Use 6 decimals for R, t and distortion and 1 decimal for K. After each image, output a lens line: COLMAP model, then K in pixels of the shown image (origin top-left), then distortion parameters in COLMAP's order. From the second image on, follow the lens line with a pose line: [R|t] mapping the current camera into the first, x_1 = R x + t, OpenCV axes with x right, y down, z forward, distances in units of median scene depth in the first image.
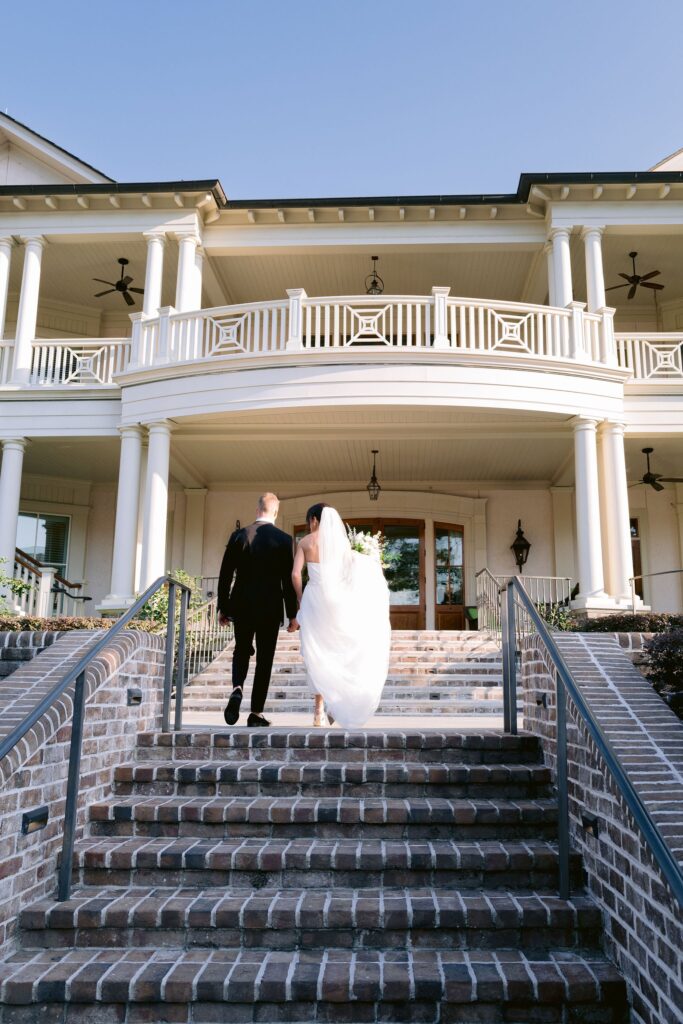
lens RADIAL K [[813.4, 0, 366.5], [0, 813.4, 529.5], [0, 0, 1]] dist [-0.021531, -0.004626]
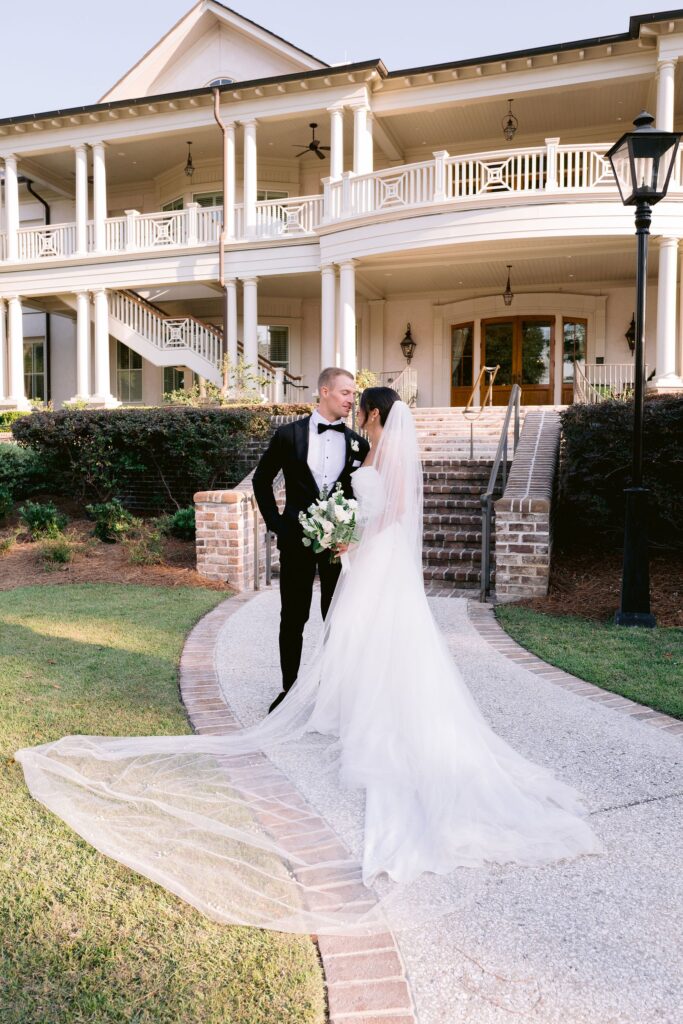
lens RADIAL K [[771.3, 0, 355.1], [0, 771.3, 514.4], [0, 0, 1]] dist [0.005220, -0.001963]
pose [[0.967644, 0.017550, -0.251709, 0.100081], [0.050273, 0.964167, 0.260489, -0.053848], [0.247262, -0.264714, 0.932088, -0.348082]]
